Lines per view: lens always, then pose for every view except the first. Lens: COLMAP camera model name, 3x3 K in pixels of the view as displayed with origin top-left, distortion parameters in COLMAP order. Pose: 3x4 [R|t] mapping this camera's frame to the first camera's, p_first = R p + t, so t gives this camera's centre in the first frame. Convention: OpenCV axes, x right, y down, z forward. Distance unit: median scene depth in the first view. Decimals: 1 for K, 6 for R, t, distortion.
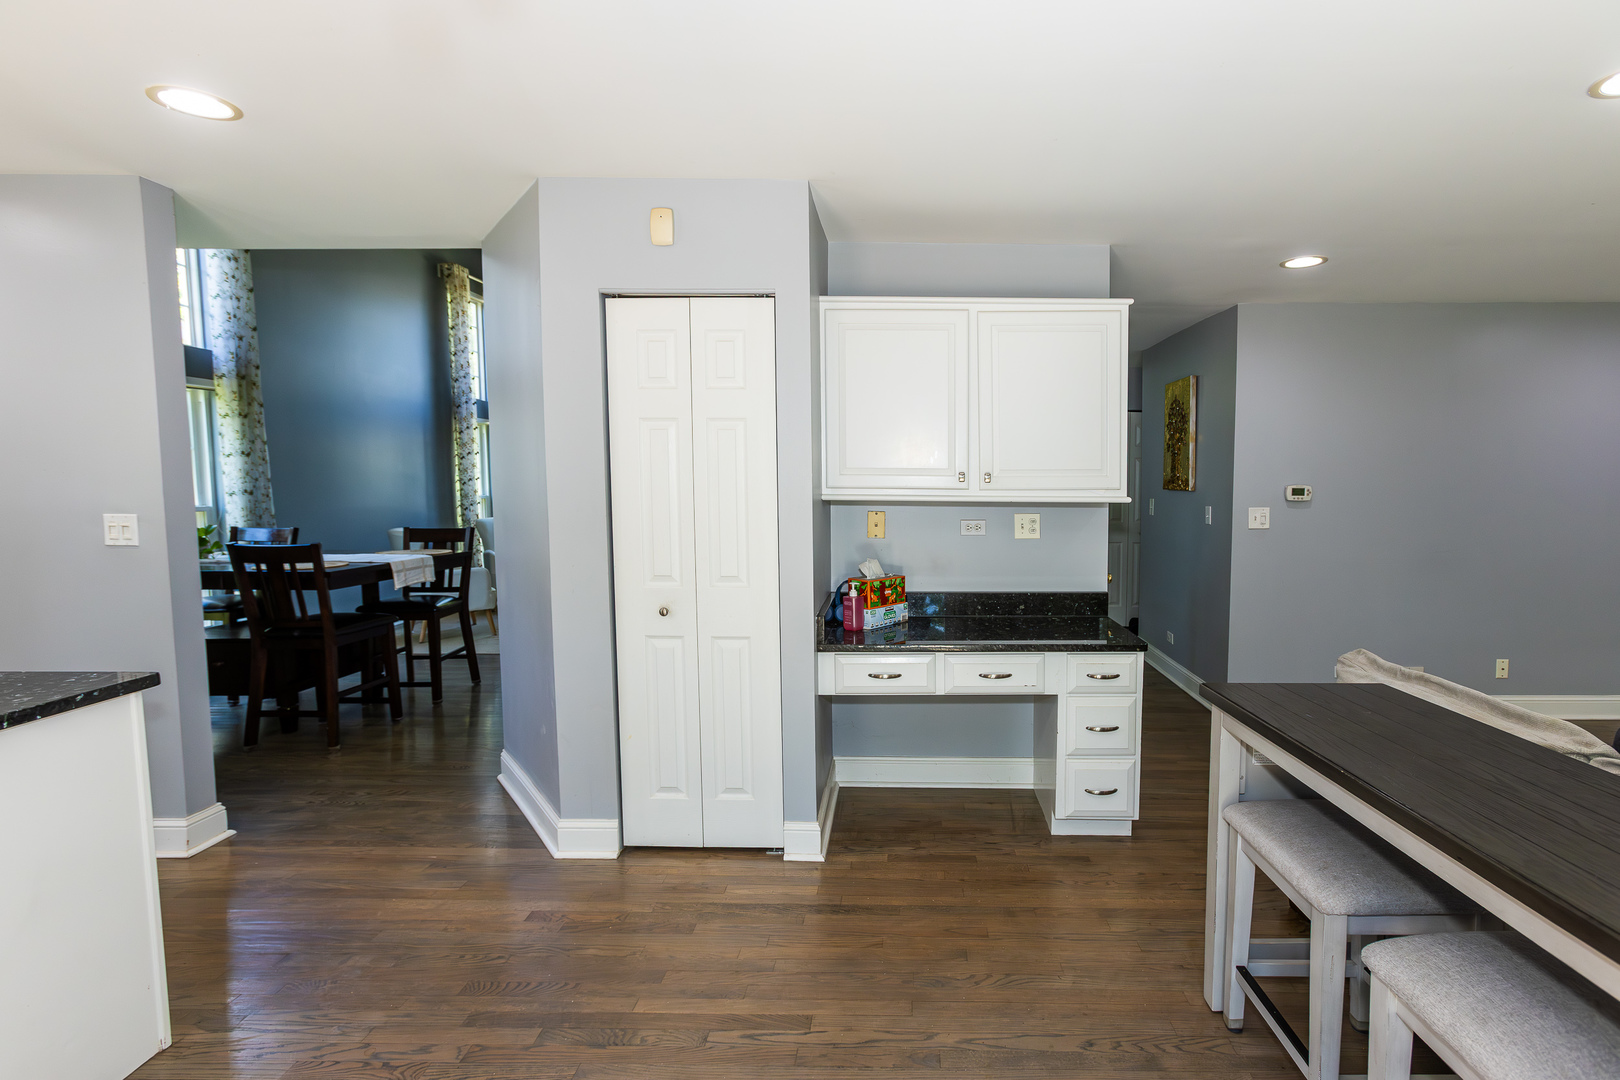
lens RADIAL K [[749.2, 0, 877.1], [0, 749.2, 538.9], [0, 0, 1]] dist [0.001570, 0.001319]
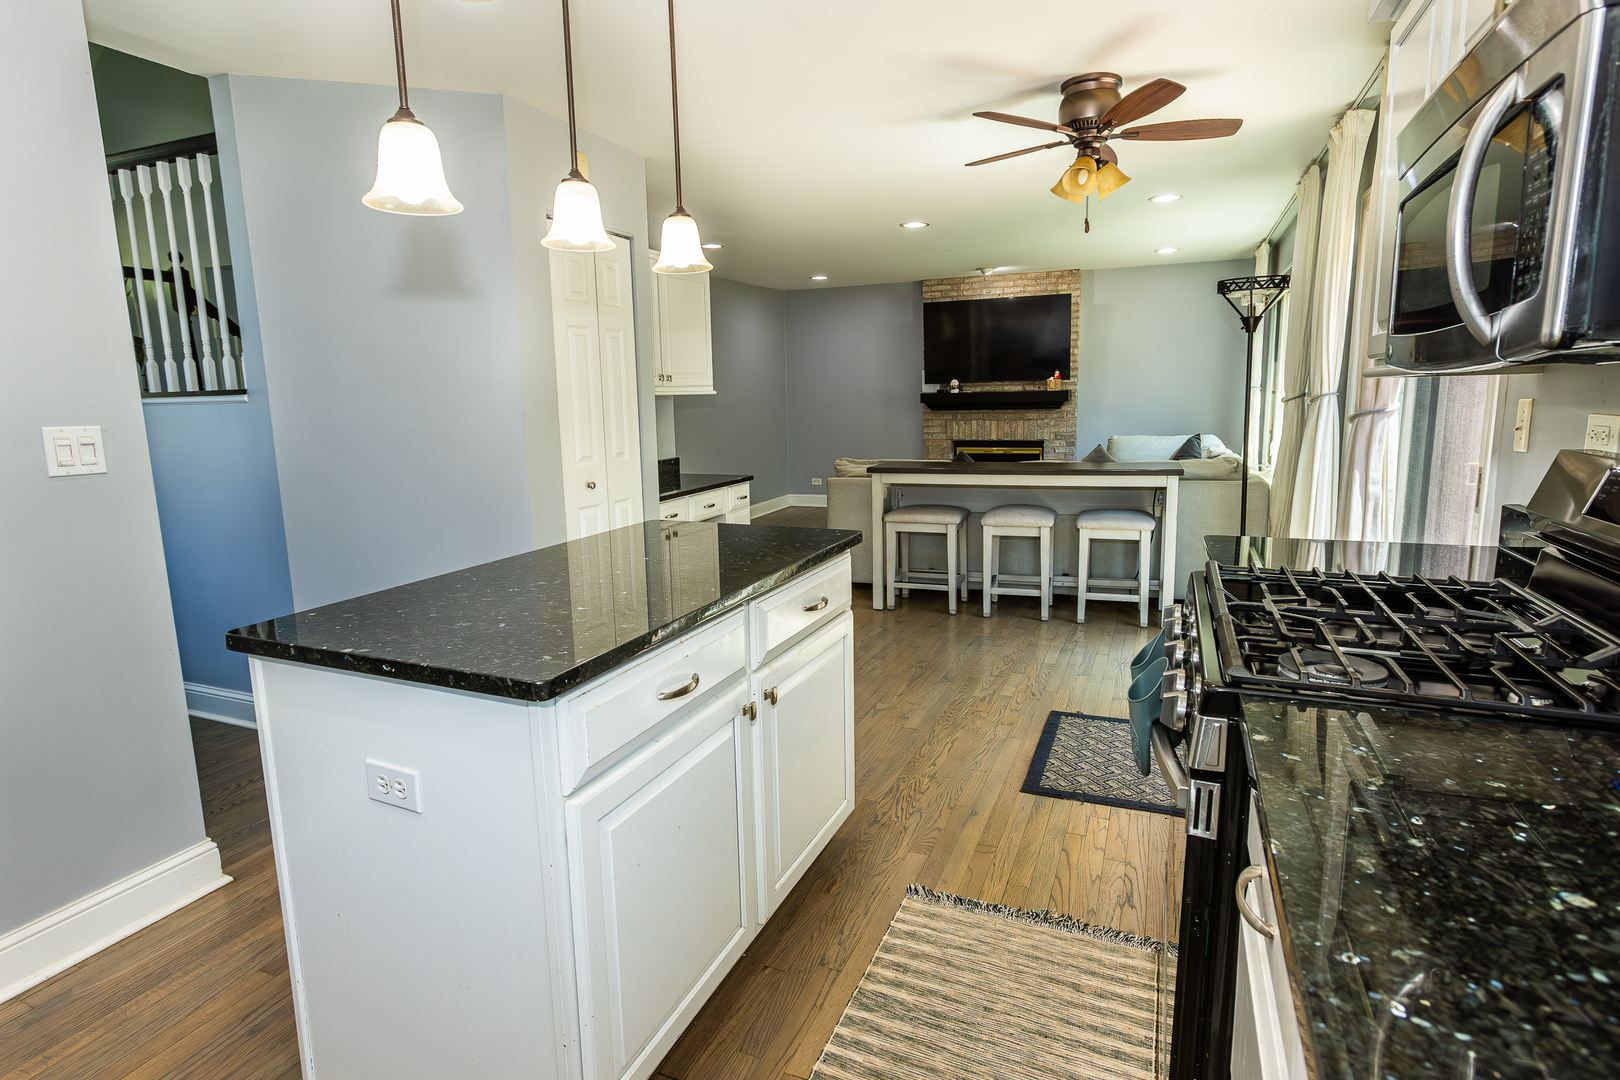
lens RADIAL K [[853.6, 0, 810.0], [0, 853.6, 540.0], [0, 0, 1]] dist [-0.004349, -0.000384]
pose [[0.372822, -0.167590, 0.912643, -1.451778], [0.096213, 0.985235, 0.141616, 0.021258], [-0.922901, 0.035011, 0.383442, 0.131536]]
